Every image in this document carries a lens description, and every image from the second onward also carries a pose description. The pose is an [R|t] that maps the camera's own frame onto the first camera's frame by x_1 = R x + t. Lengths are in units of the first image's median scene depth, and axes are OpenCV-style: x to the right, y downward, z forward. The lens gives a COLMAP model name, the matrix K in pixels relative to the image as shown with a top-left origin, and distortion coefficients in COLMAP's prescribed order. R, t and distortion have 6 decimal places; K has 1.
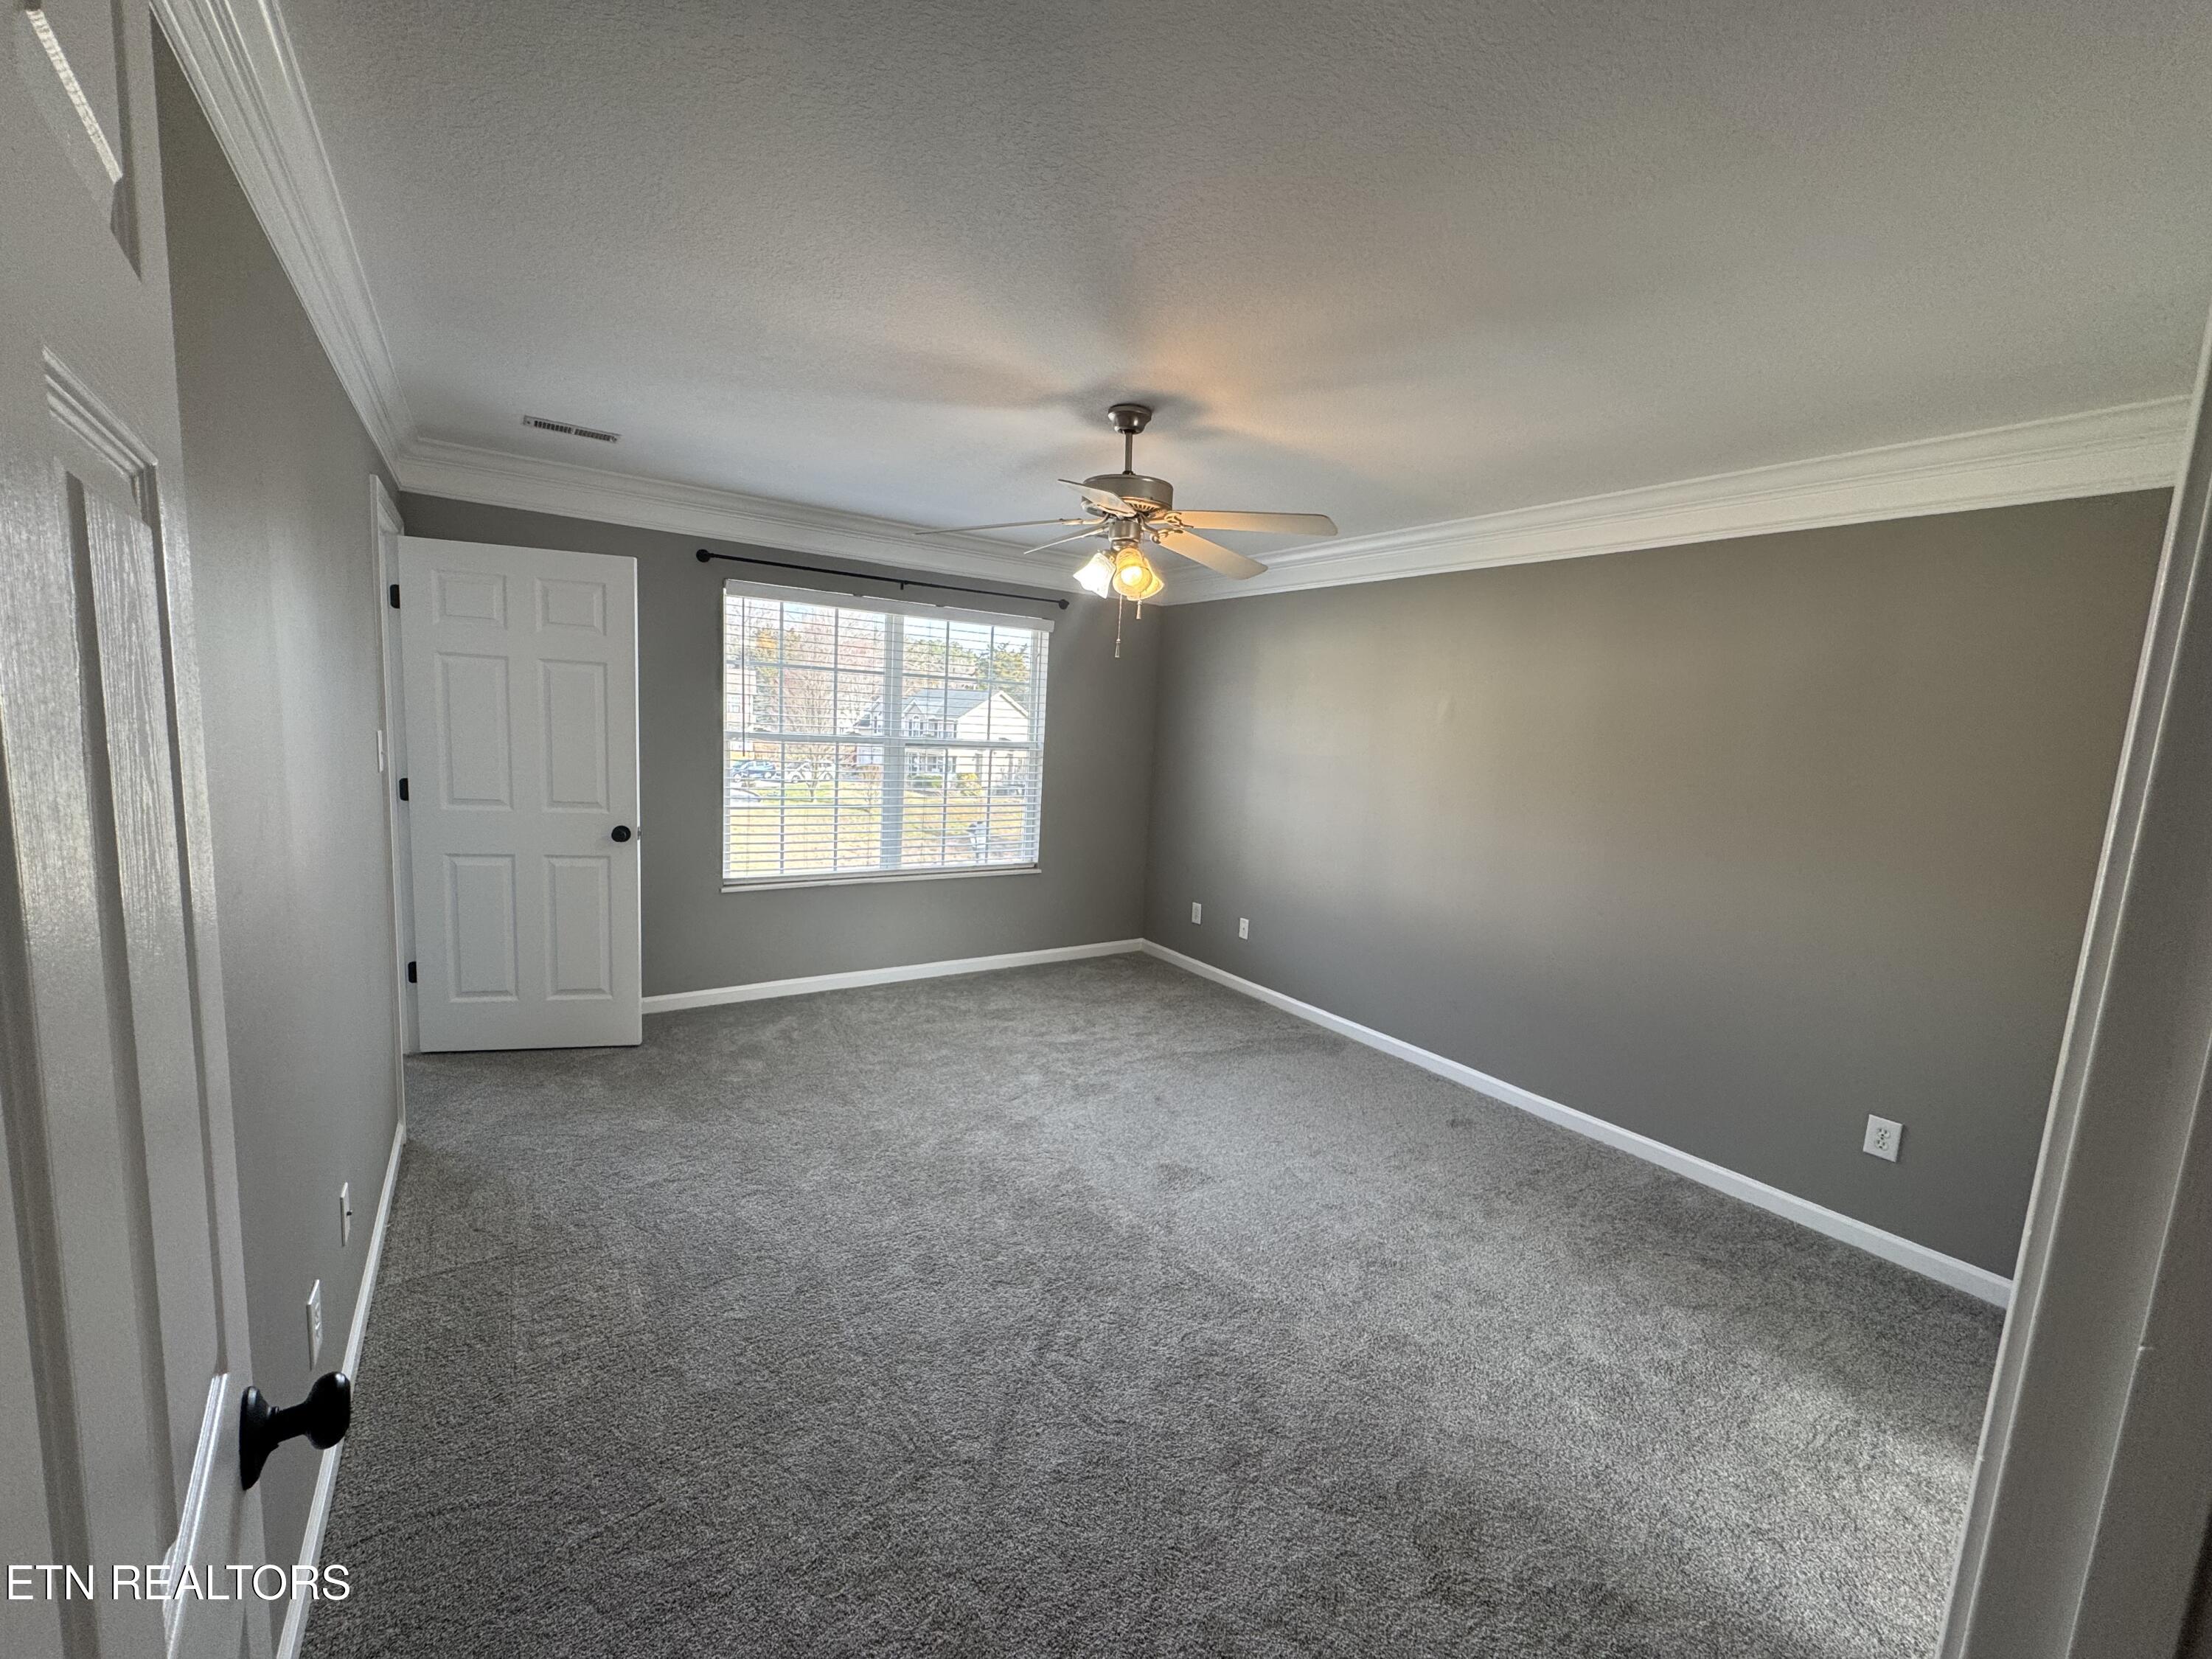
lens RADIAL K [[872.8, 0, 1106.0], [0, 872.8, 829.5], [0, 0, 1]] dist [-0.000726, 0.000123]
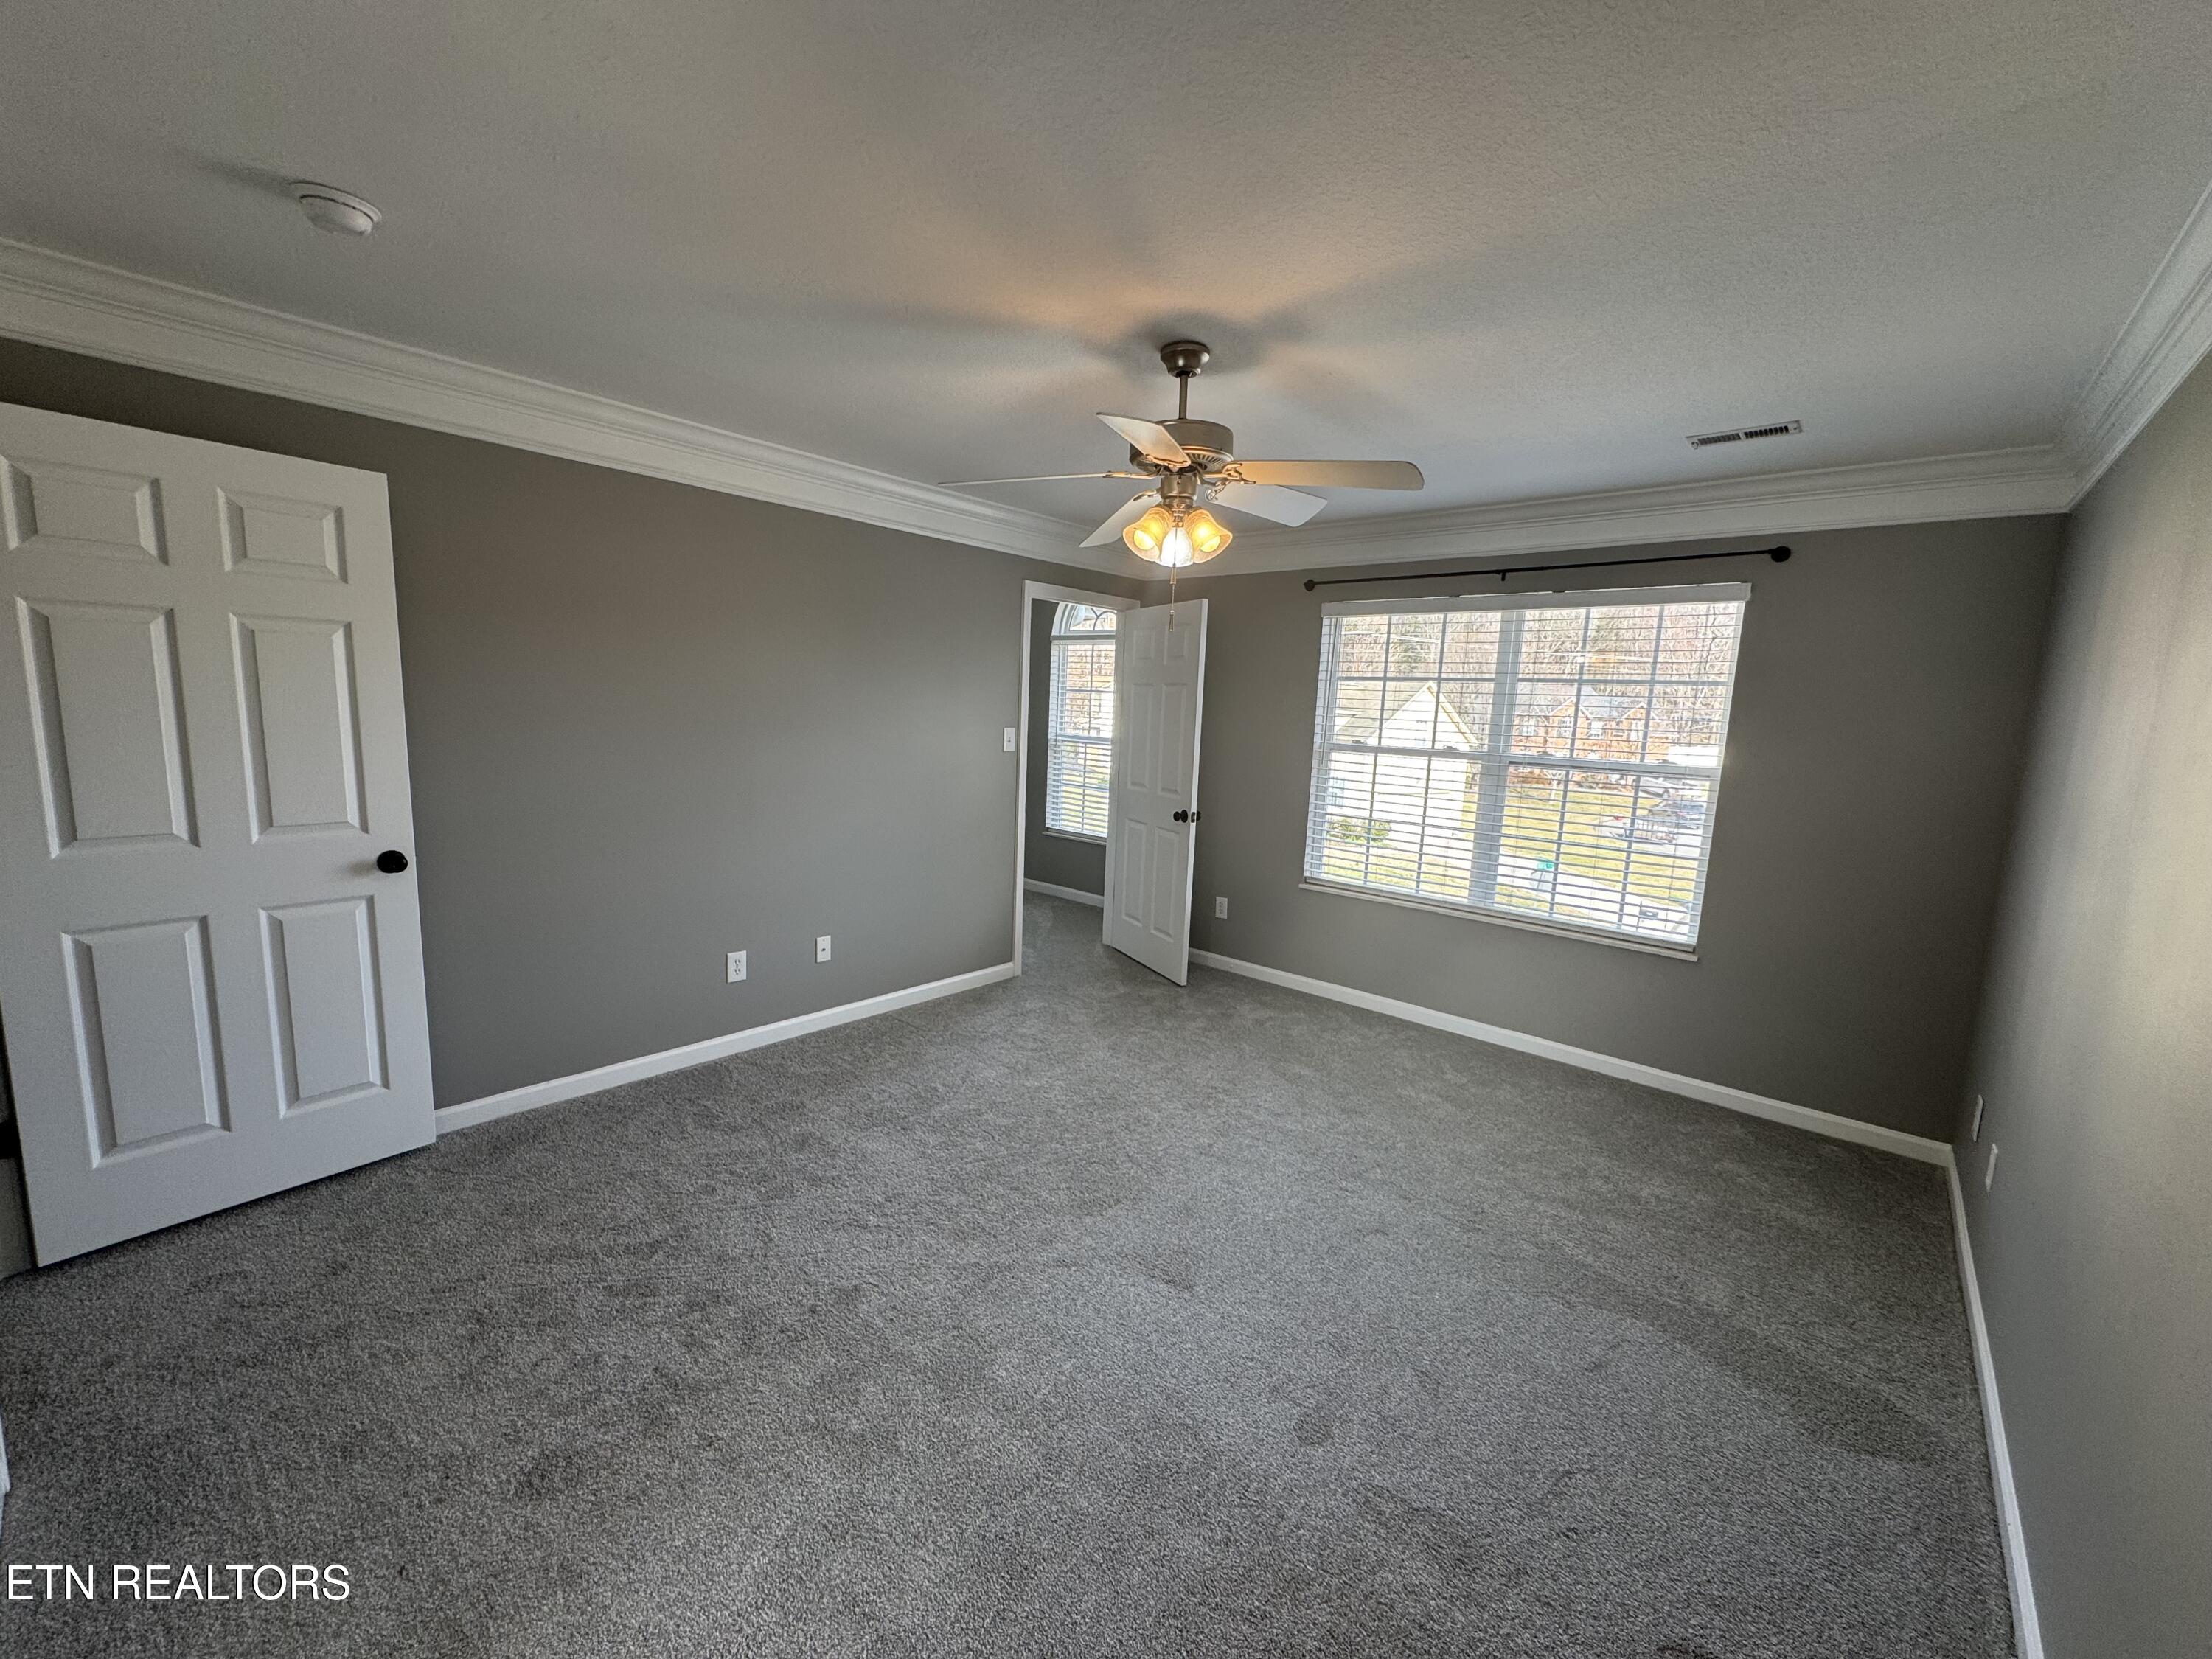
lens RADIAL K [[872.8, 0, 1106.0], [0, 872.8, 829.5], [0, 0, 1]] dist [-0.000726, 0.000123]
pose [[0.258365, 0.093359, -0.961526, 0.535773], [-0.148878, 0.987277, 0.055855, -0.024624], [0.954507, 0.128719, 0.268977, 0.448427]]
